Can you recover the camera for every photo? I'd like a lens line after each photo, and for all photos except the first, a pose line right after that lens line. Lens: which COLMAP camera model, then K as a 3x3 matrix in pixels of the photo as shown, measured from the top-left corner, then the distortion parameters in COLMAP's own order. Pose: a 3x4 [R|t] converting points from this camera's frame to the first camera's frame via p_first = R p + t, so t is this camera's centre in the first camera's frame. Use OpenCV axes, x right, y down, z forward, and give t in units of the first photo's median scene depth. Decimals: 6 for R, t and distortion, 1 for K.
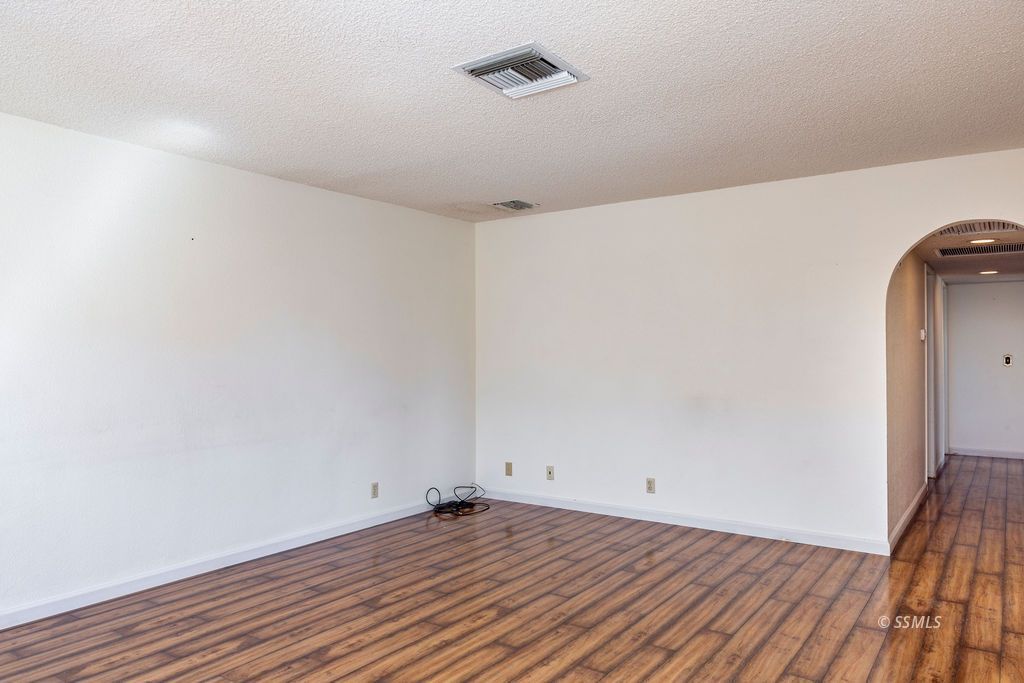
lens RADIAL K [[701.2, 0, 512.1], [0, 701.2, 346.6], [0, 0, 1]] dist [-0.004496, 0.002443]
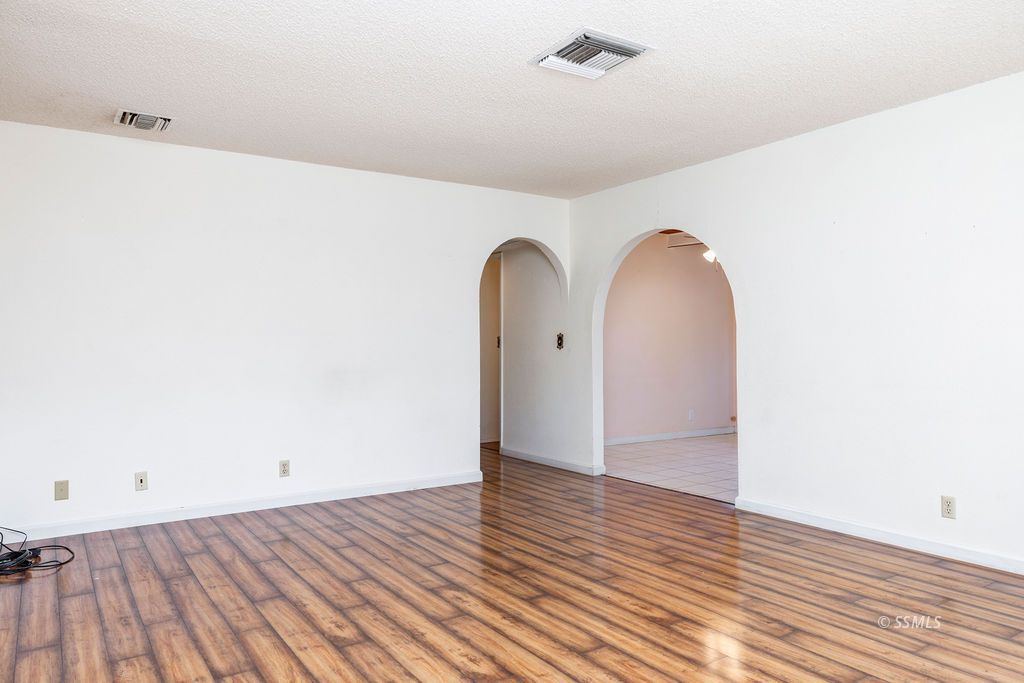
lens RADIAL K [[701.2, 0, 516.5], [0, 701.2, 369.0], [0, 0, 1]] dist [-0.004496, 0.002443]
pose [[0.363051, -0.032002, 0.931219, -0.874189], [-0.002830, 0.999368, 0.035447, 0.051681], [-0.931765, -0.015504, 0.362731, 0.600070]]
